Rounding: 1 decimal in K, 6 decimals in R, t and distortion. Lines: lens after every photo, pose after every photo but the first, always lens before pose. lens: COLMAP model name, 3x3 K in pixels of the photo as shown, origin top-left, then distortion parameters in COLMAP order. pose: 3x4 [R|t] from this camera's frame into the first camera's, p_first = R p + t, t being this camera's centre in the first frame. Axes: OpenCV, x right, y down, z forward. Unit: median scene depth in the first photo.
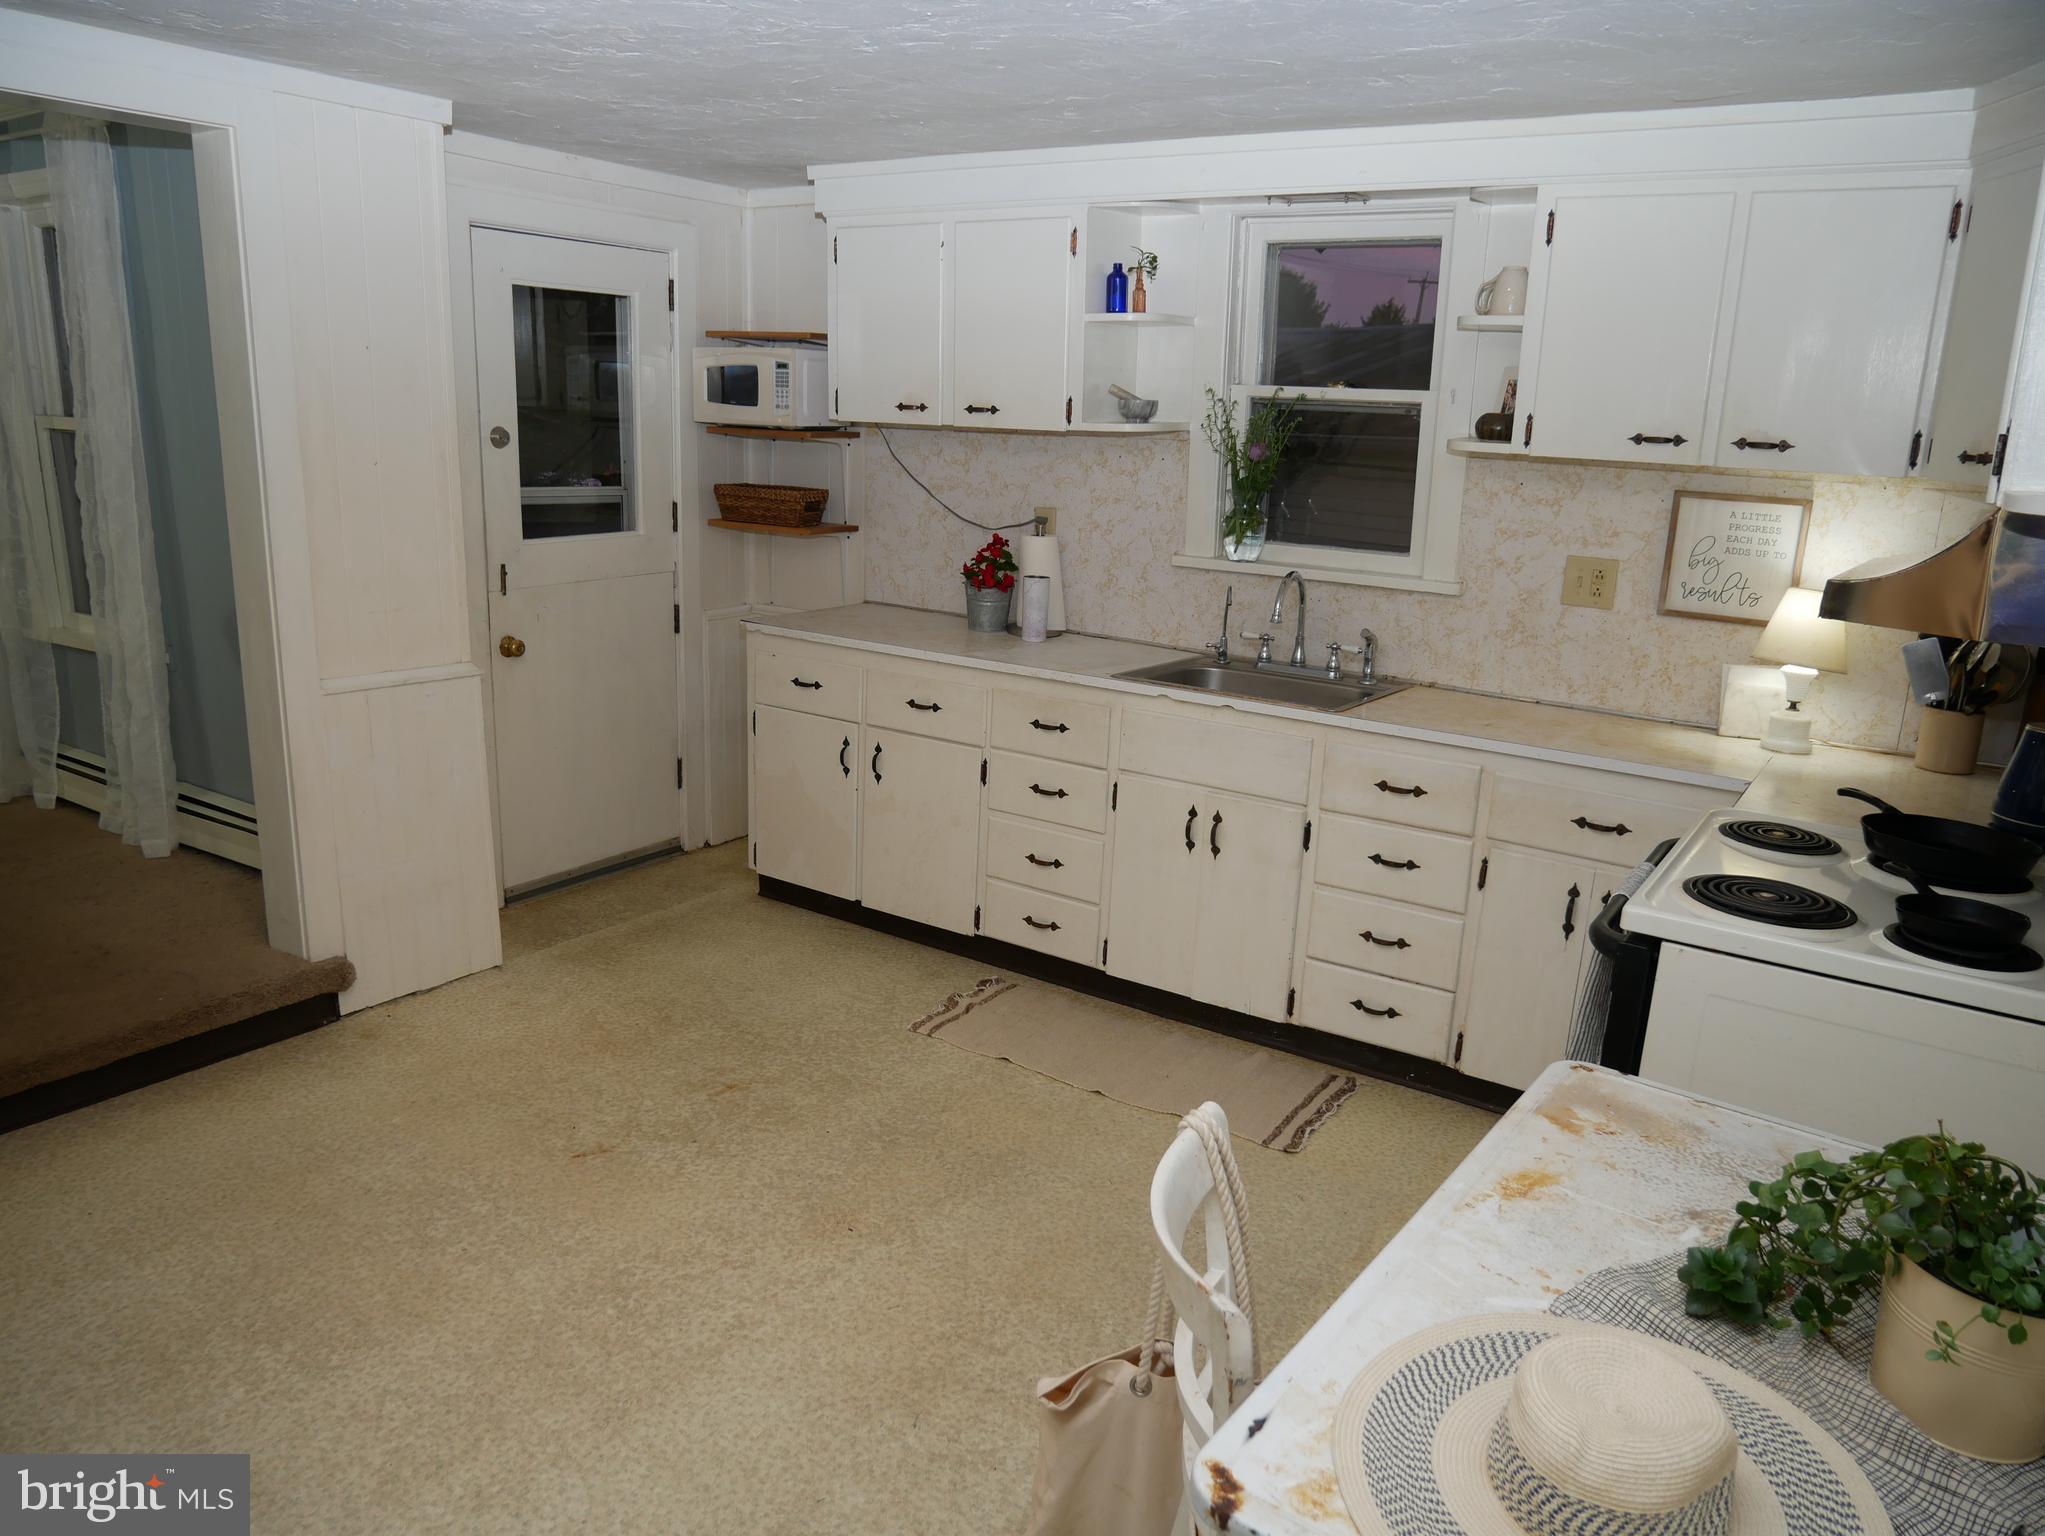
lens RADIAL K [[1453.2, 0, 1023.8], [0, 1453.2, 769.7], [0, 0, 1]] dist [-0.054034, 0.023657]
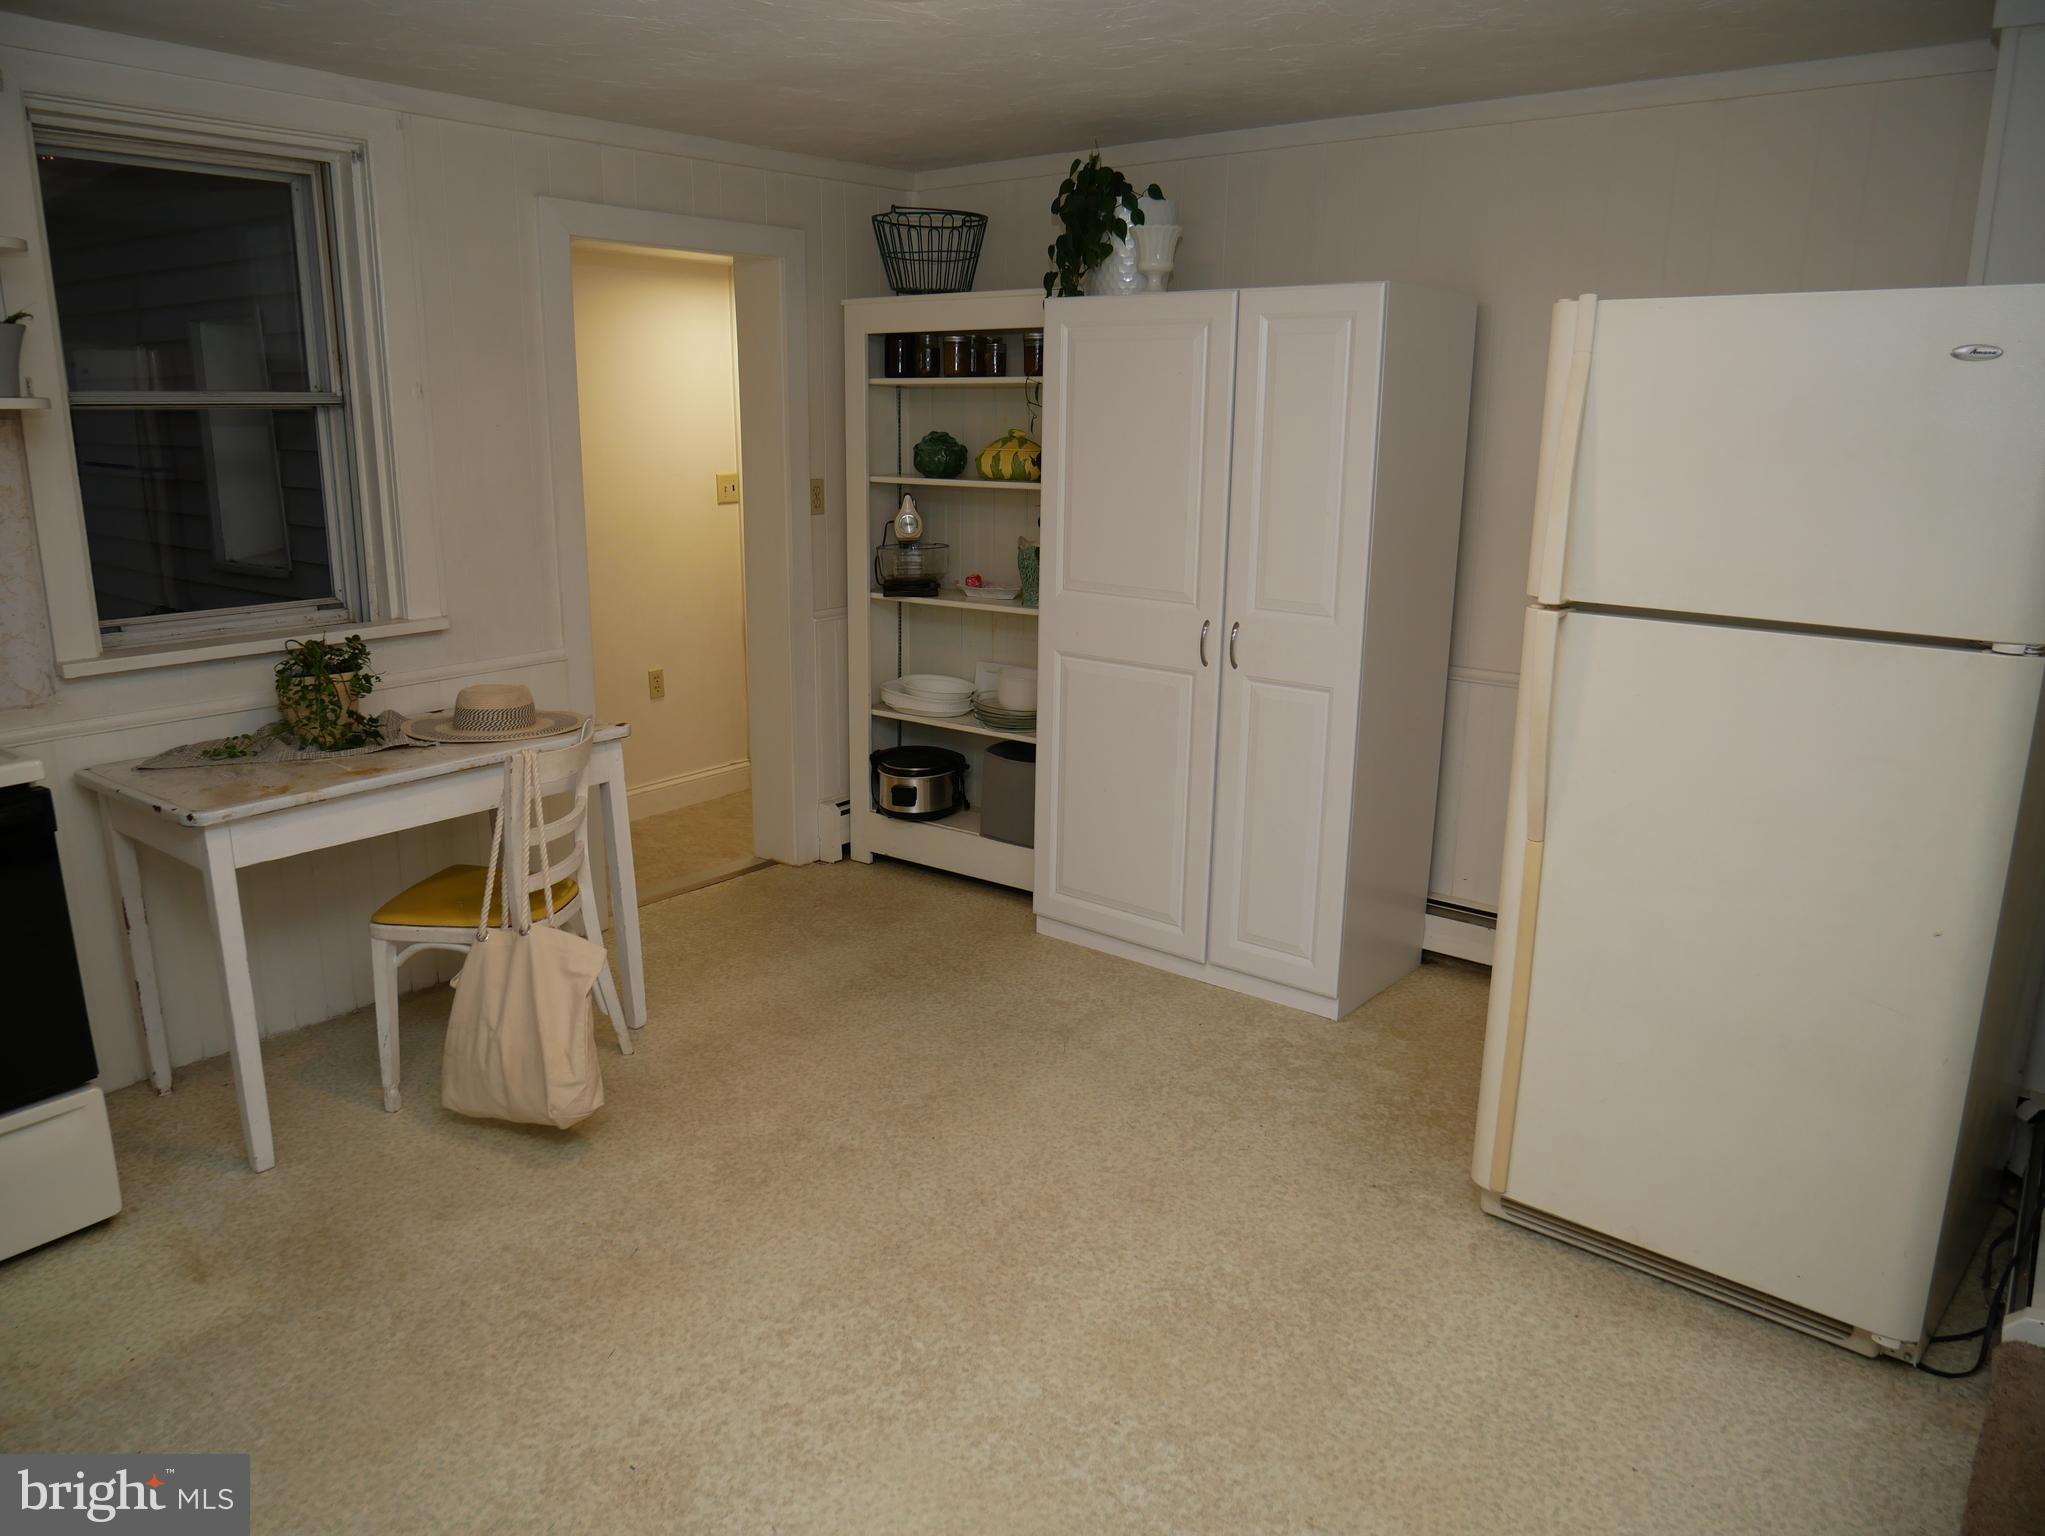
lens RADIAL K [[1453.2, 0, 1016.3], [0, 1453.2, 771.2], [0, 0, 1]] dist [-0.054034, 0.023657]
pose [[-0.997736, -0.054811, 0.038980, -0.254819], [-0.029859, 0.880280, 0.473515, -0.277702], [-0.060267, 0.471279, -0.879923, 1.144369]]
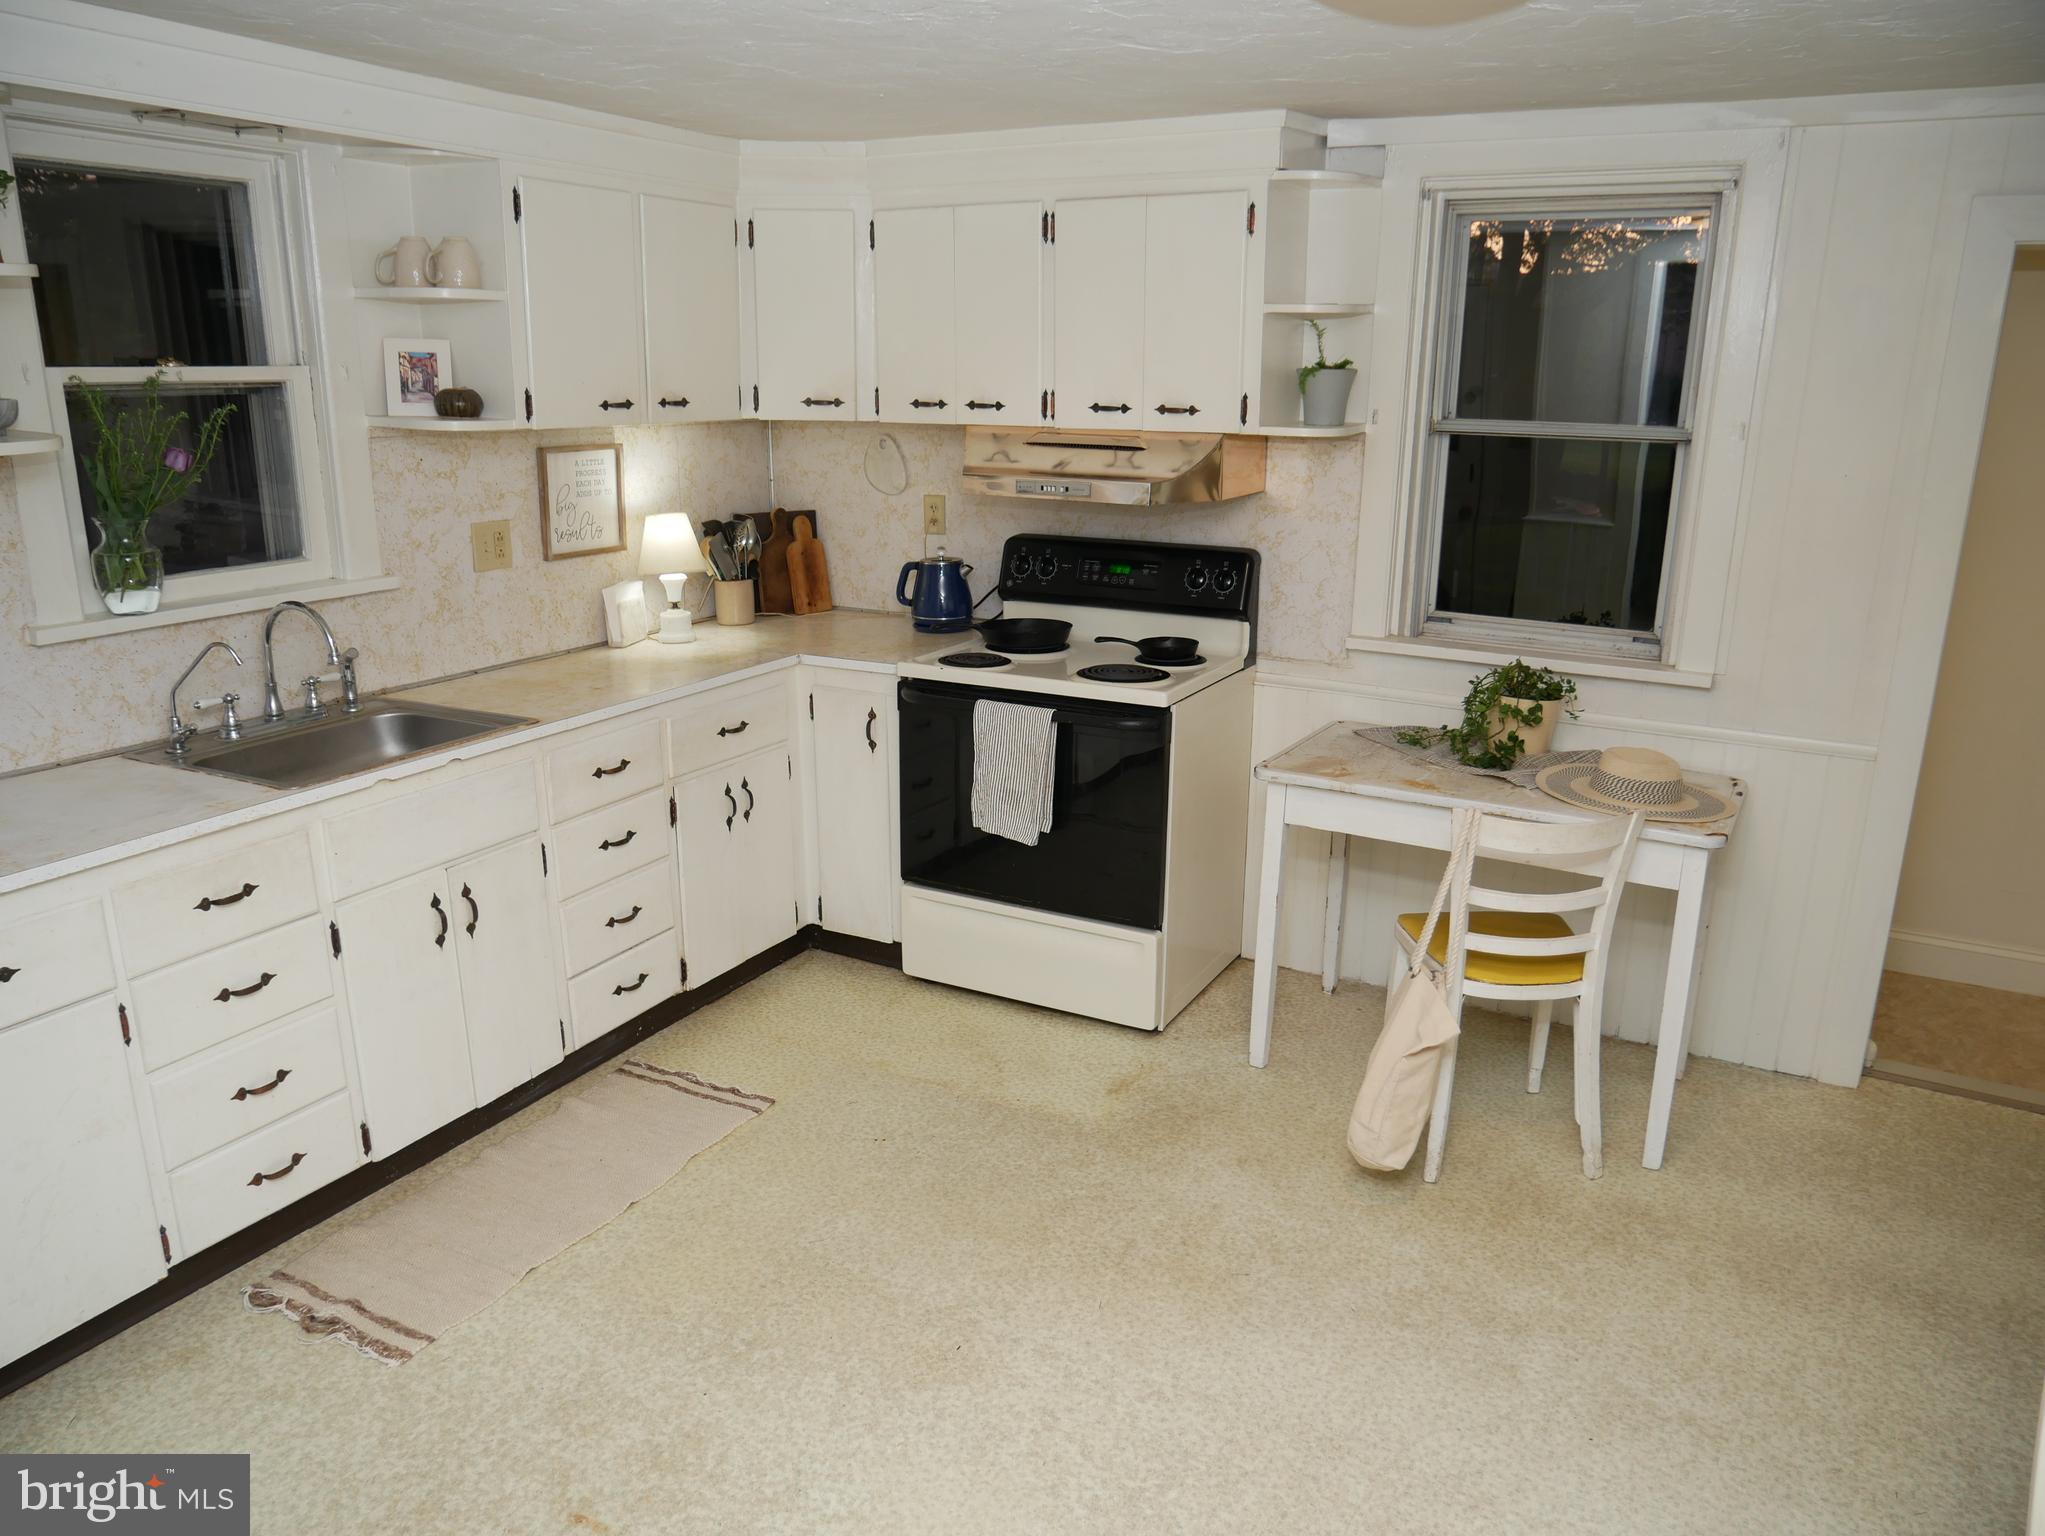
lens RADIAL K [[1453.2, 0, 1021.4], [0, 1453.2, 767.1], [0, 0, 1]] dist [-0.054034, 0.023657]
pose [[-0.096794, -0.306513, 0.946932, -0.672873], [0.228828, 0.919061, 0.320881, -0.229296], [-0.968643, 0.247744, -0.018821, 0.691804]]
